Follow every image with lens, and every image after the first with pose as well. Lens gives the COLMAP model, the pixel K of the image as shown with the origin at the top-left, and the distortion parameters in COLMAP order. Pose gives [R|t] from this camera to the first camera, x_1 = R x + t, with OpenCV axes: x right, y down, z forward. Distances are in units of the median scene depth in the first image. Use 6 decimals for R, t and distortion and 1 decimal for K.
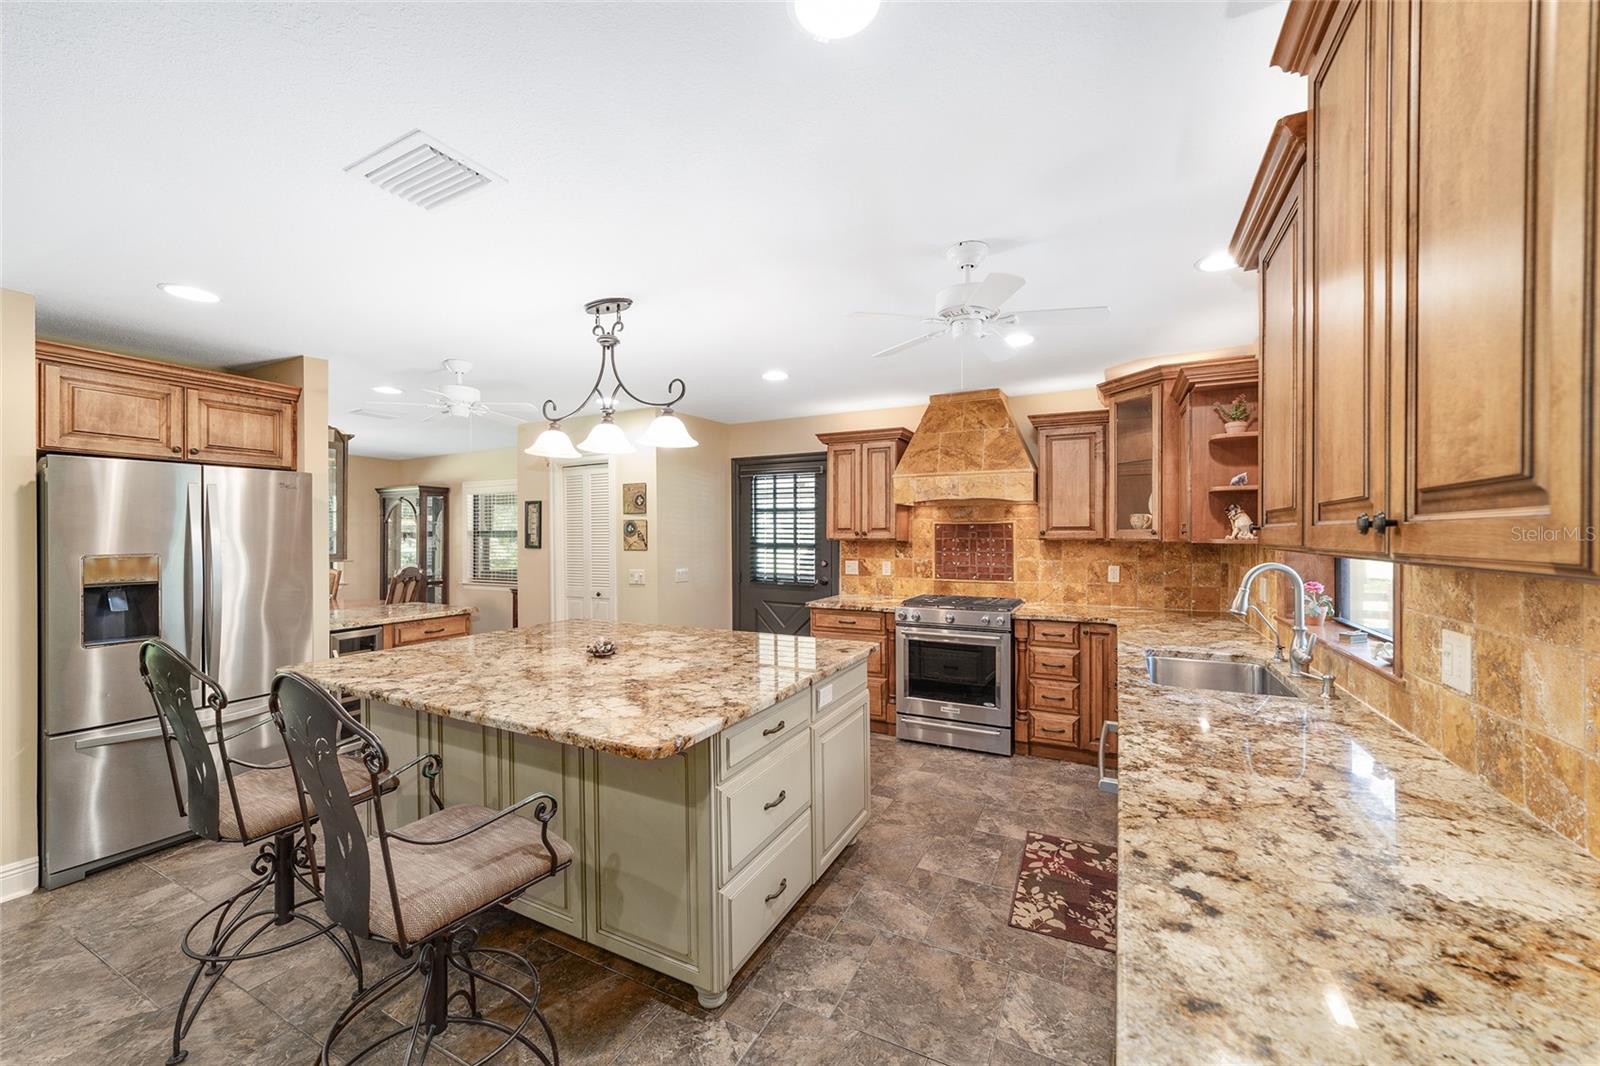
lens RADIAL K [[613.8, 0, 798.8], [0, 613.8, 534.6], [0, 0, 1]] dist [-0.007871, 0.001726]
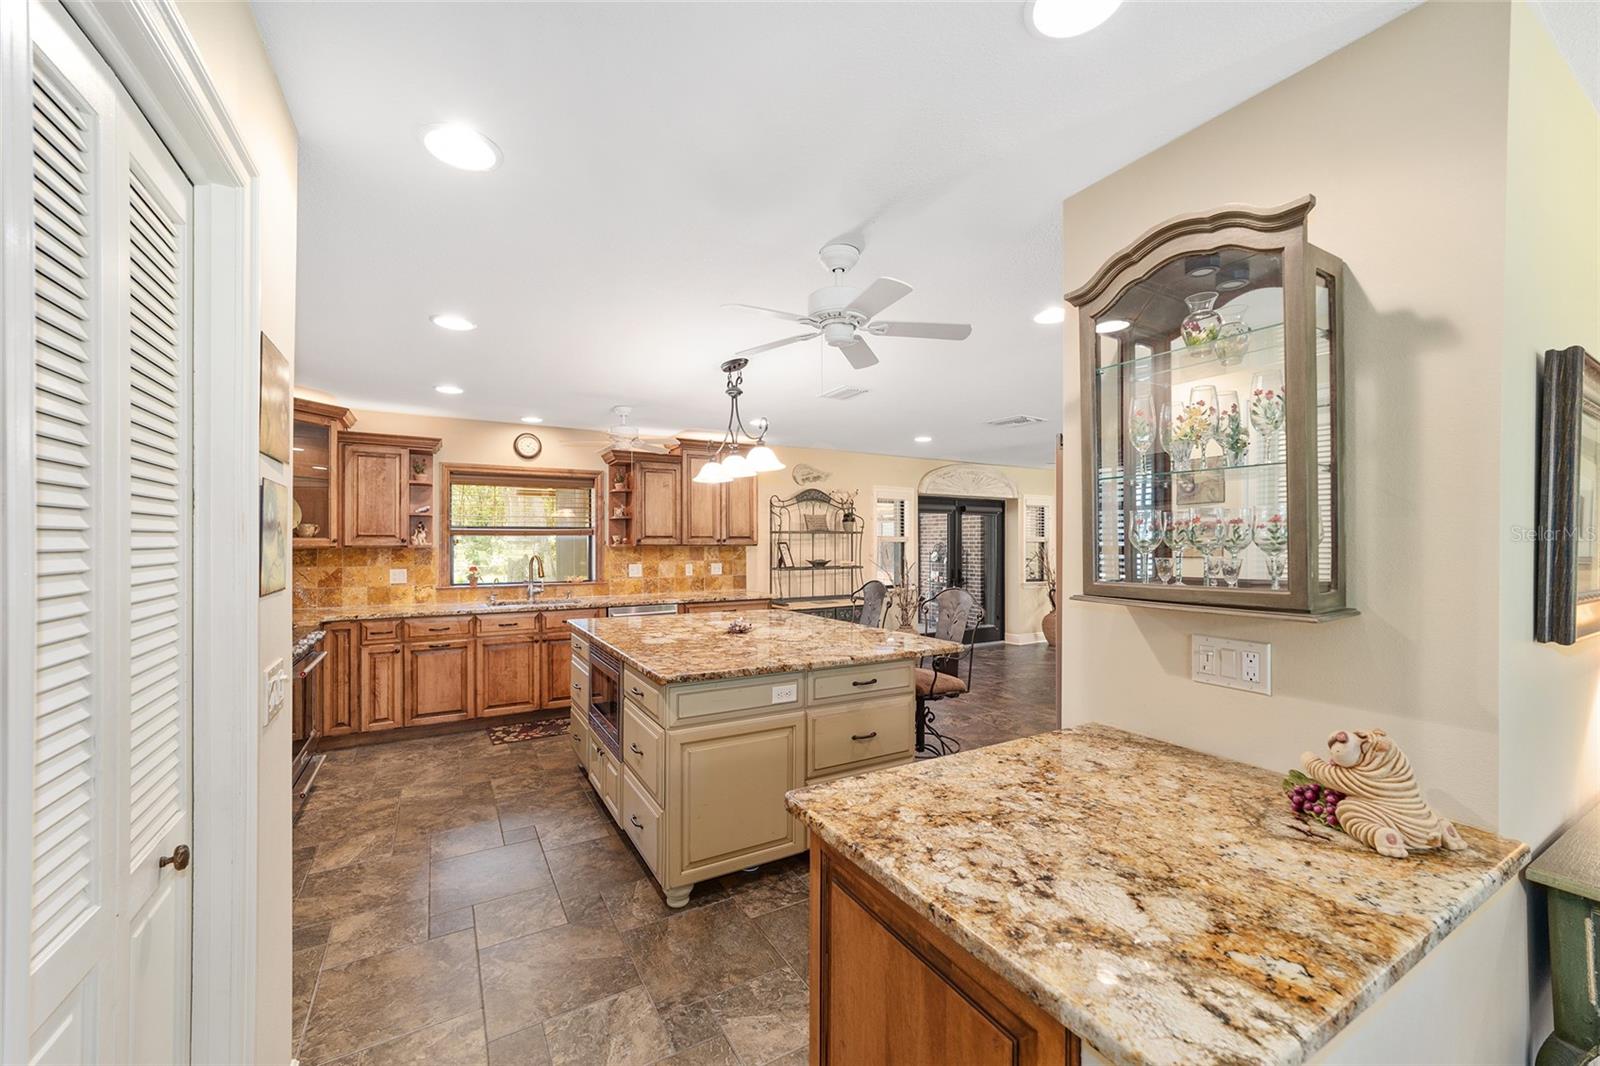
lens RADIAL K [[613.8, 0, 793.4], [0, 613.8, 540.9], [0, 0, 1]] dist [-0.007871, 0.001726]
pose [[-0.842913, 0.005382, 0.538023, -0.701033], [0.003694, 0.999984, -0.004217, 0.004677], [-0.538038, -0.001568, -0.842919, 1.270791]]
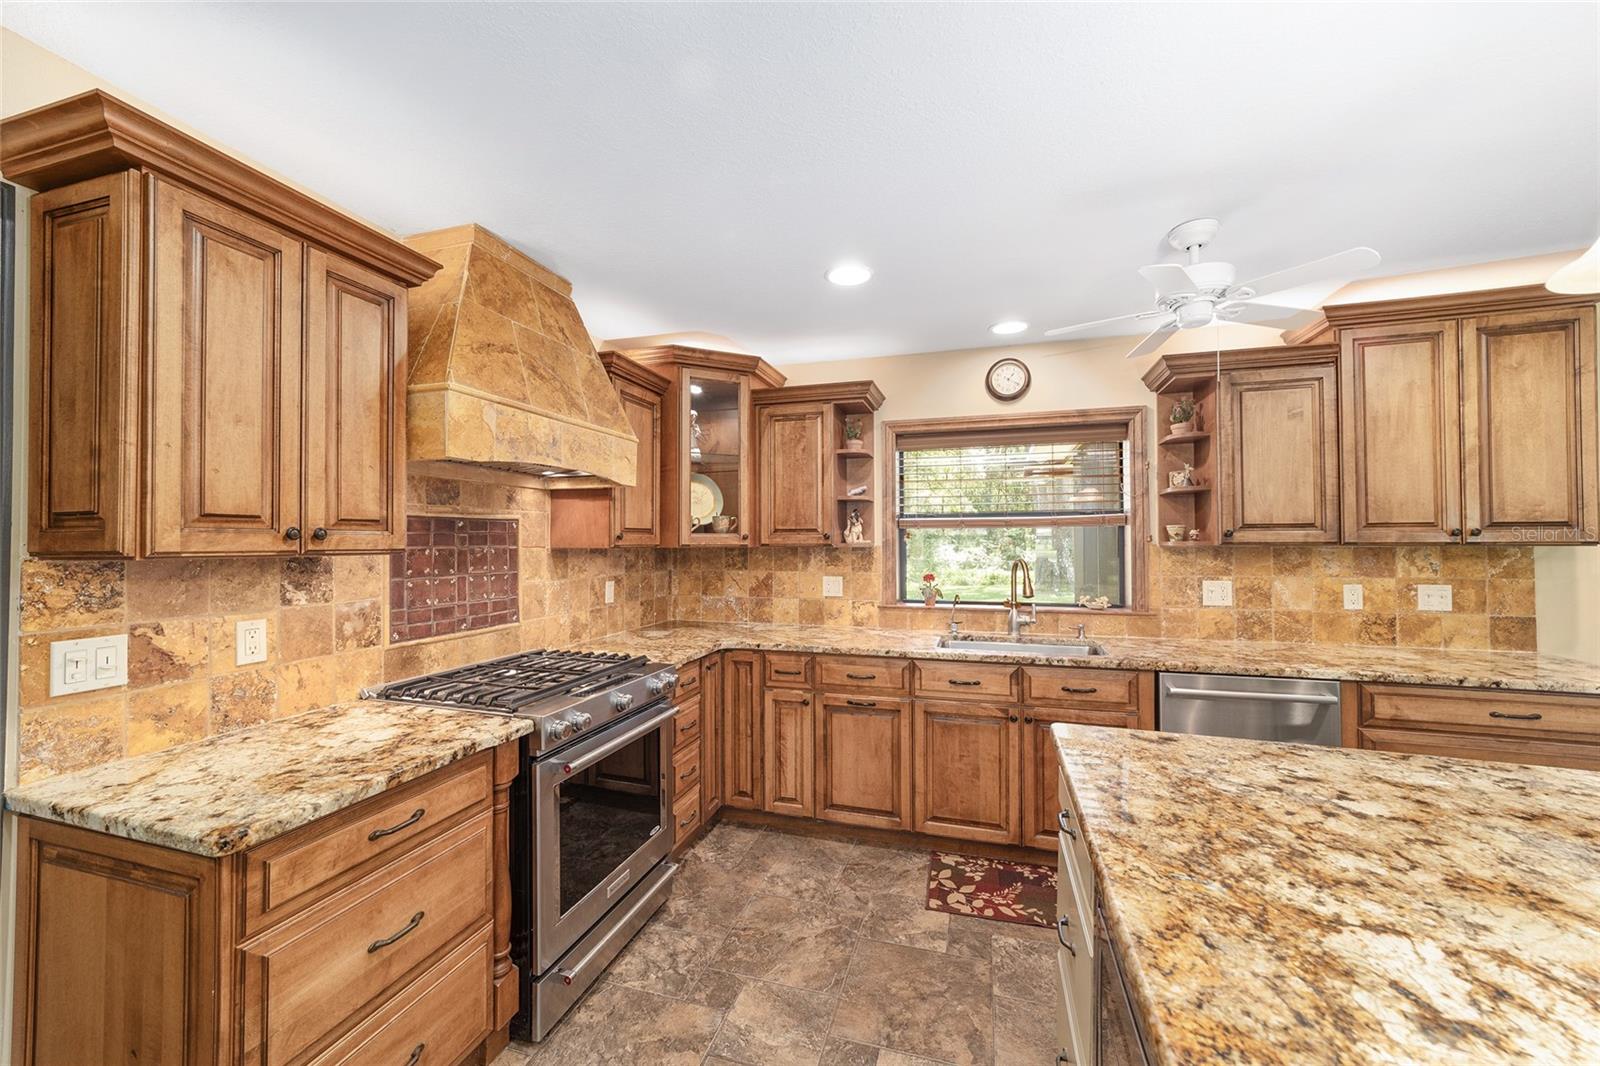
lens RADIAL K [[613.8, 0, 790.6], [0, 613.8, 536.5], [0, 0, 1]] dist [-0.007871, 0.001726]
pose [[-0.170960, 0.009754, 0.985230, -0.267441], [0.004865, 0.999947, -0.009056, 0.003384], [-0.985266, 0.003245, -0.170999, 0.901014]]
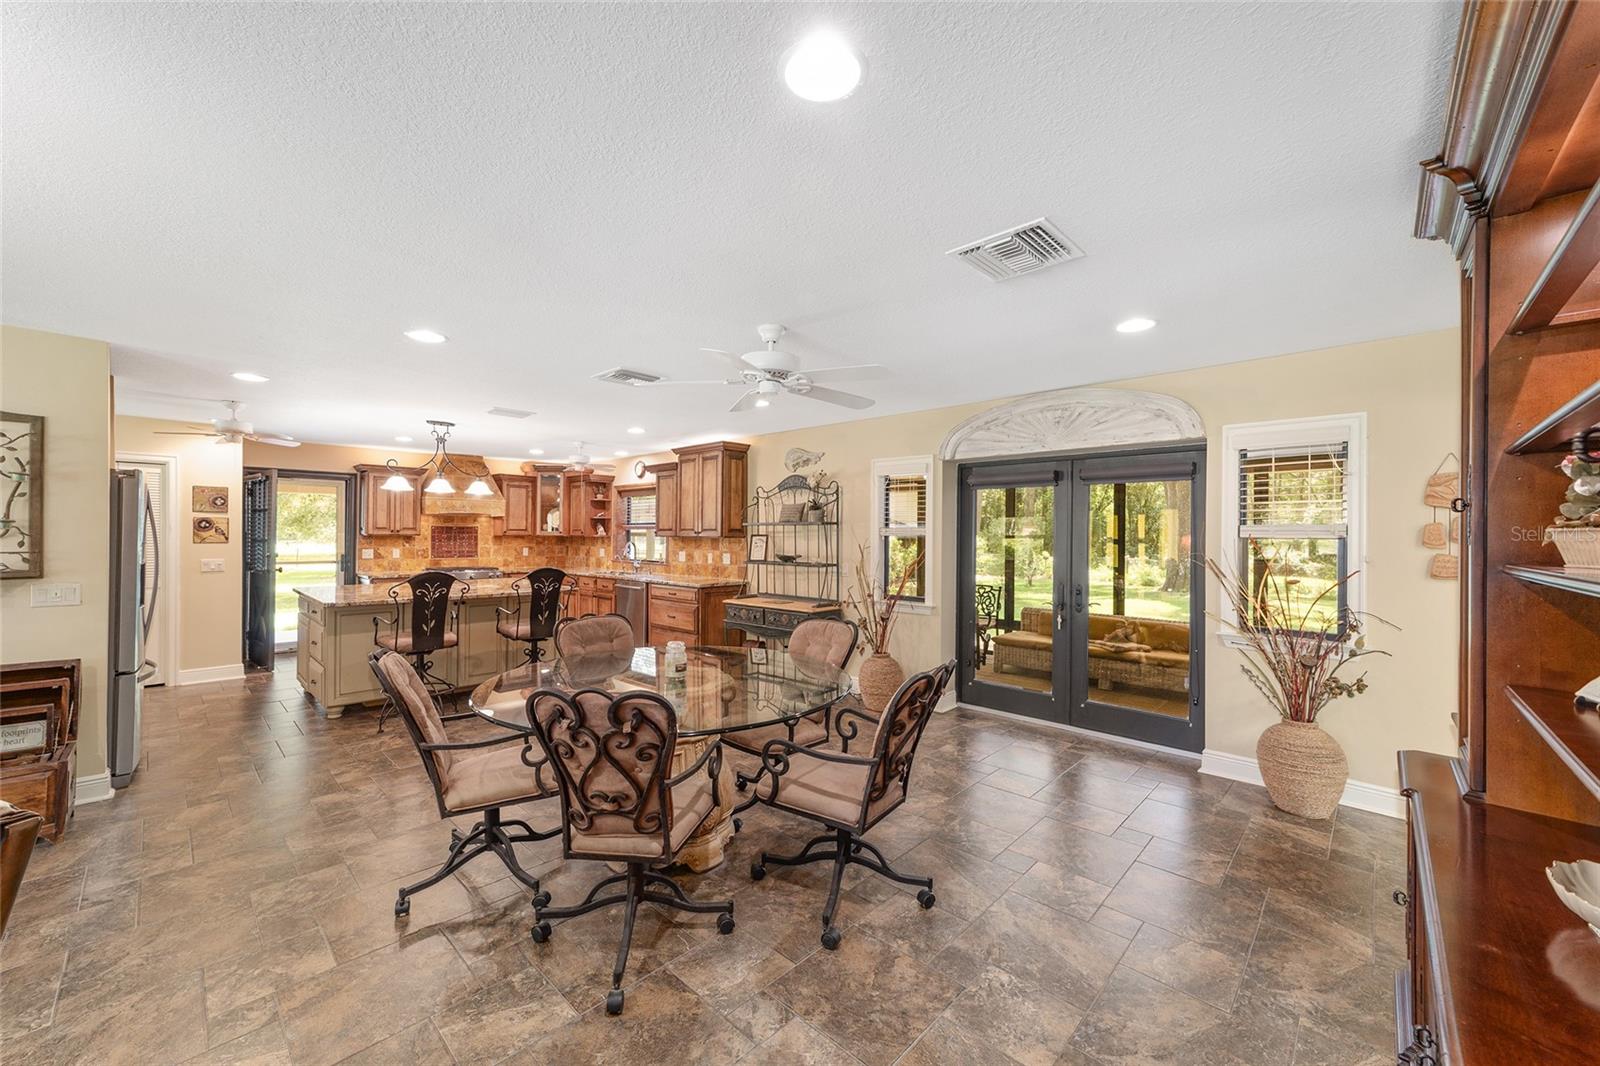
lens RADIAL K [[613.8, 0, 791.4], [0, 613.8, 530.3], [0, 0, 1]] dist [-0.007871, 0.001726]
pose [[0.285815, 0.013115, 0.958195, -1.248668], [-0.007045, 0.999908, -0.011584, 0.008037], [-0.958259, -0.003439, 0.285881, -0.486214]]
